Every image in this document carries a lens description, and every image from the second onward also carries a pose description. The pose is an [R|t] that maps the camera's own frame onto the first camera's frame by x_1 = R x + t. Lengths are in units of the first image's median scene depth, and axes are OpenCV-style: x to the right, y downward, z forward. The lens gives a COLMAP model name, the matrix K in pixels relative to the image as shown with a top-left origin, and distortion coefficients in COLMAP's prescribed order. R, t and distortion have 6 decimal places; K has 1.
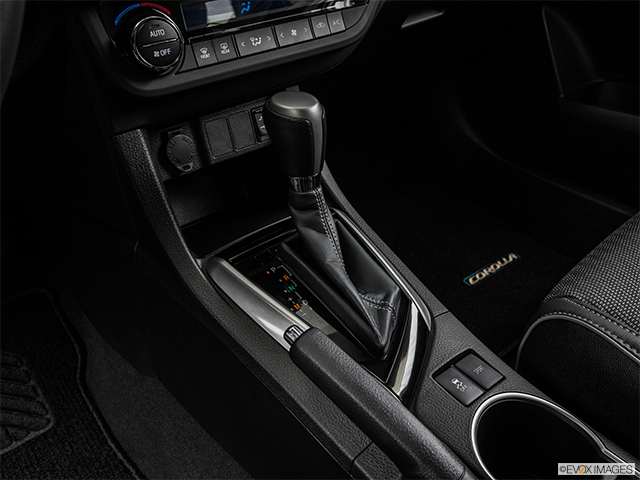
lens RADIAL K [[589.7, 0, 319.1], [0, 589.7, 239.2], [0, 0, 1]] dist [-0.037265, 0.000000]
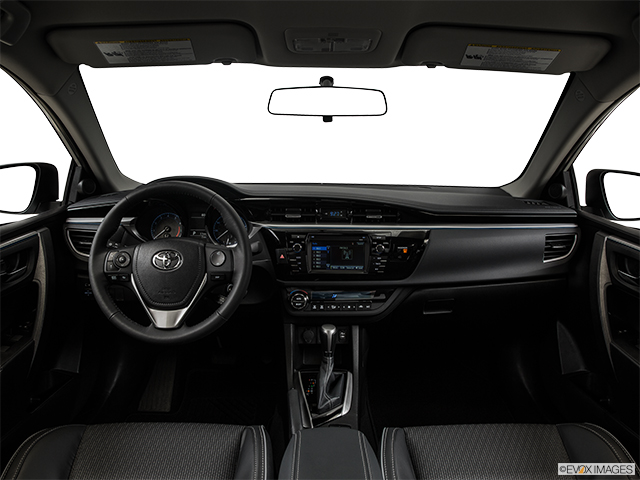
lens RADIAL K [[519.3, 0, 319.6], [0, 519.3, 238.8], [0, 0, 1]] dist [-0.109836, 0.064492]
pose [[0.785297, 0.145231, -0.601844, 1.435729], [-0.361159, 0.897022, -0.254786, 0.060206], [0.502865, 0.417444, 0.756880, -1.256200]]
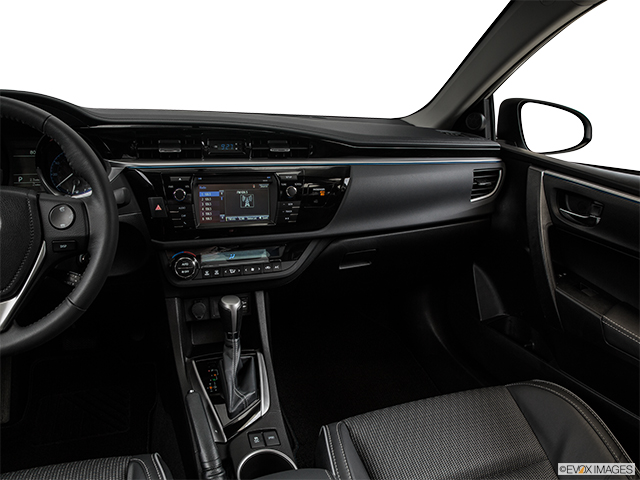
lens RADIAL K [[490.6, 0, 338.5], [0, 490.6, 236.9], [0, 0, 1]] dist [-0.123673, 0.057924]
pose [[0.945775, 0.157892, -0.283865, 0.828008], [-0.232217, 0.939720, -0.251003, -0.079268], [0.227122, 0.303311, 0.925429, -0.741860]]
